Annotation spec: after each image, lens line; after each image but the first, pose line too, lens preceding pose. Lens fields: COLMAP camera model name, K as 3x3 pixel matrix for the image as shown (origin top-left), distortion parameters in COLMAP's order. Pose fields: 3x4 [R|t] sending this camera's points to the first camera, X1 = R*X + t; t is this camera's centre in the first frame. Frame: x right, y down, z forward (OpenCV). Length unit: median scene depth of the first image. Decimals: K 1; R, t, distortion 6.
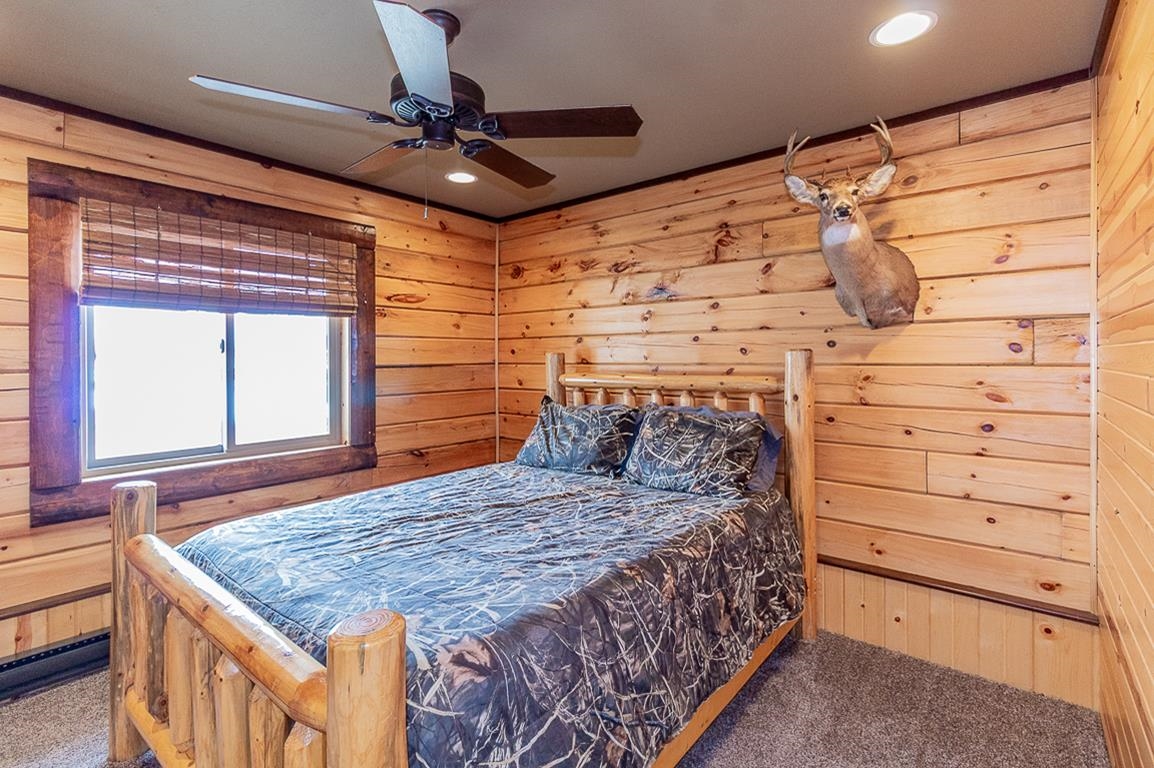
lens RADIAL K [[535.9, 0, 576.4], [0, 535.9, 360.5], [0, 0, 1]] dist [-0.002278, -0.000335]
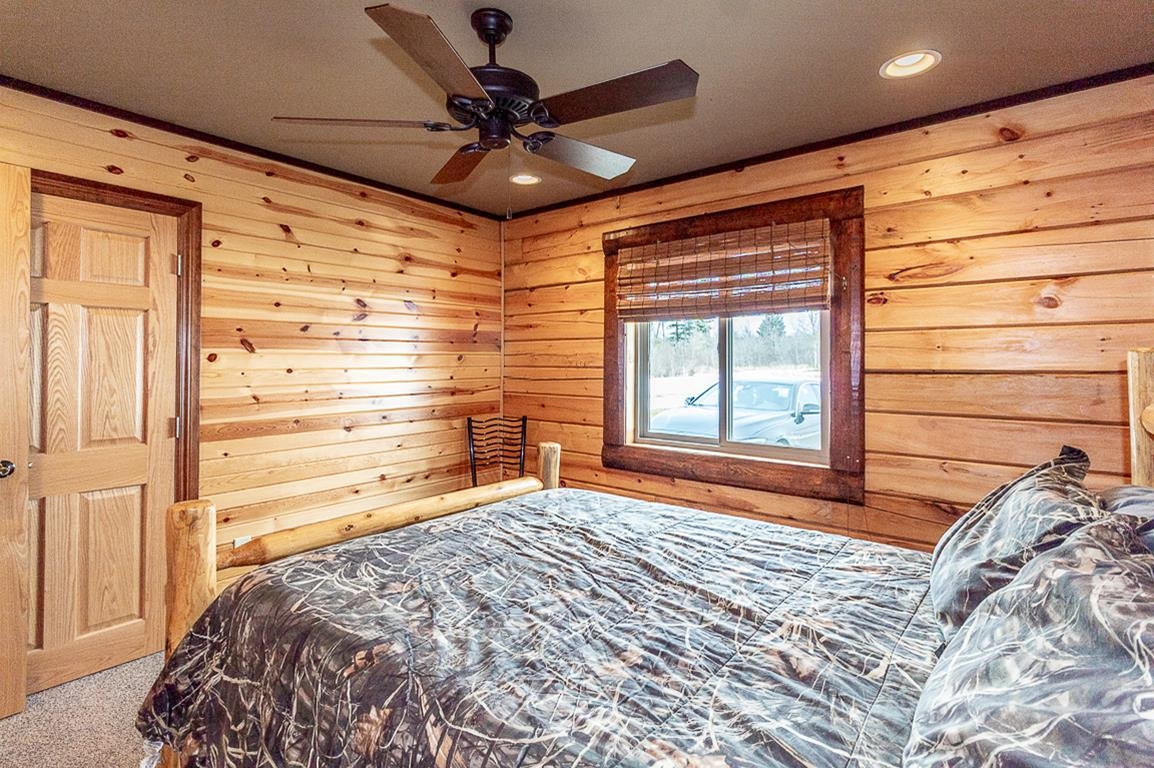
lens RADIAL K [[547.5, 0, 573.9], [0, 547.5, 355.2], [0, 0, 1]] dist [0.015334, 0.000176]
pose [[0.004459, -0.003115, -0.999985, 0.630667], [-0.006715, 0.999973, -0.003145, -0.010584], [0.999968, 0.006729, 0.004438, 0.953533]]
